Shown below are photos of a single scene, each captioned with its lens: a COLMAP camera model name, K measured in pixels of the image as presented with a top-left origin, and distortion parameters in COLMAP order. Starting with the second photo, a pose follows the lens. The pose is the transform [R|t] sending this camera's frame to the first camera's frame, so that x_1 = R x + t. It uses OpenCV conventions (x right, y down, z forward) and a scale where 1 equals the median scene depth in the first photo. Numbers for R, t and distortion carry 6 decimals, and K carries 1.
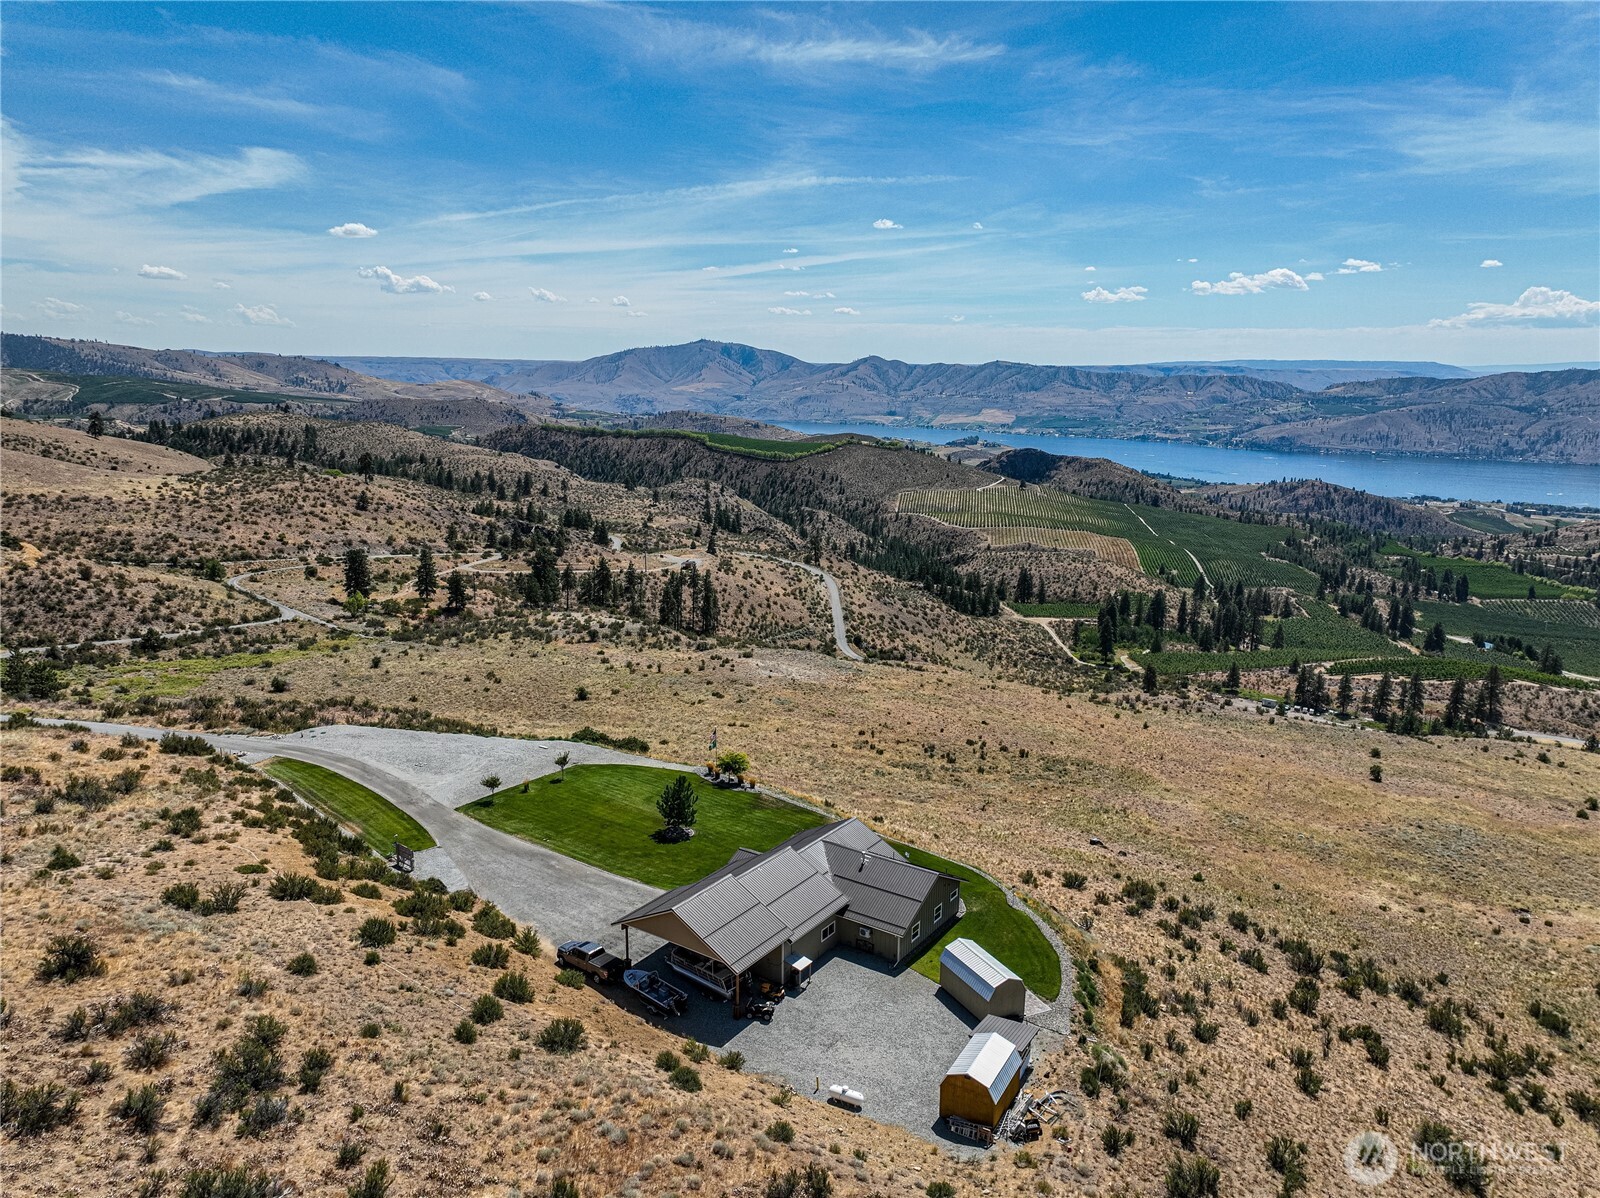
lens RADIAL K [[1133.8, 0, 806.4], [0, 1133.8, 595.3], [0, 0, 1]] dist [-0.011182, 0.039557]
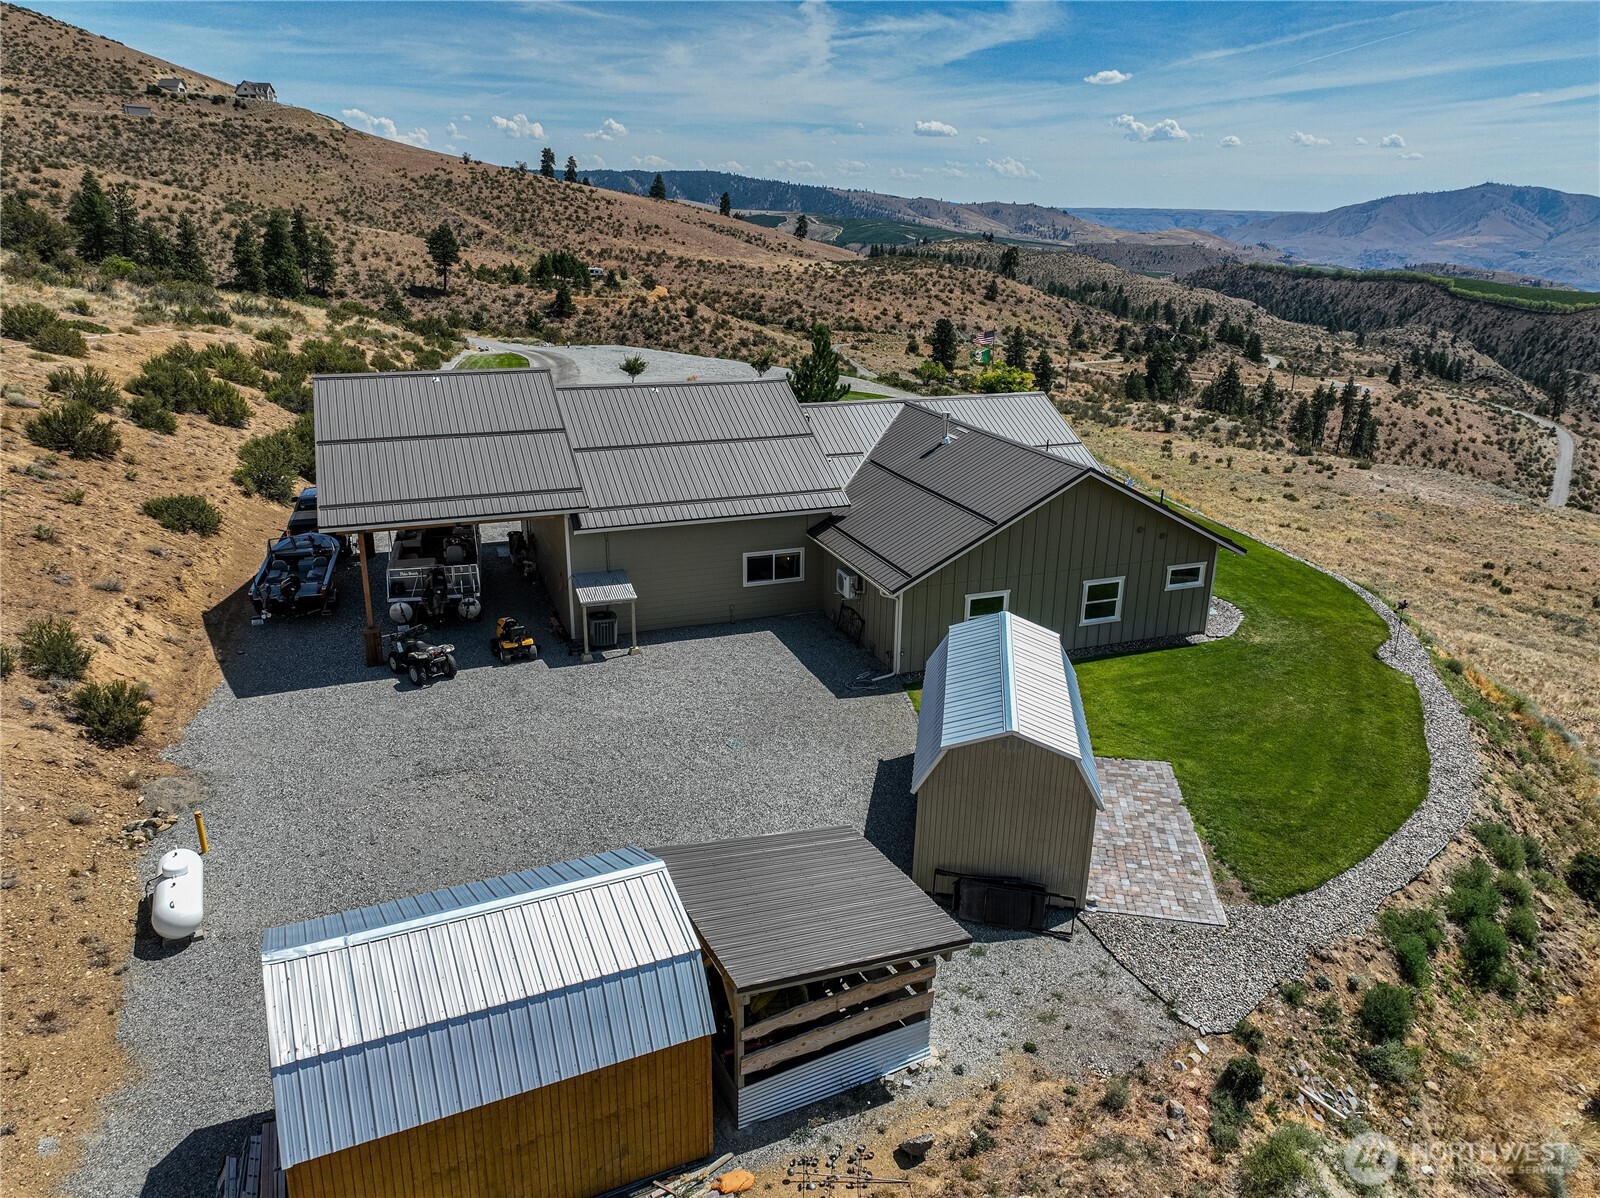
lens RADIAL K [[1133.8, 0, 806.4], [0, 1133.8, 595.3], [0, 0, 1]] dist [-0.011182, 0.039557]
pose [[0.822540, 0.182599, -0.538596, 0.037265], [-0.117160, 0.981146, 0.153709, 0.038220], [0.556509, -0.063330, 0.828425, 0.106865]]
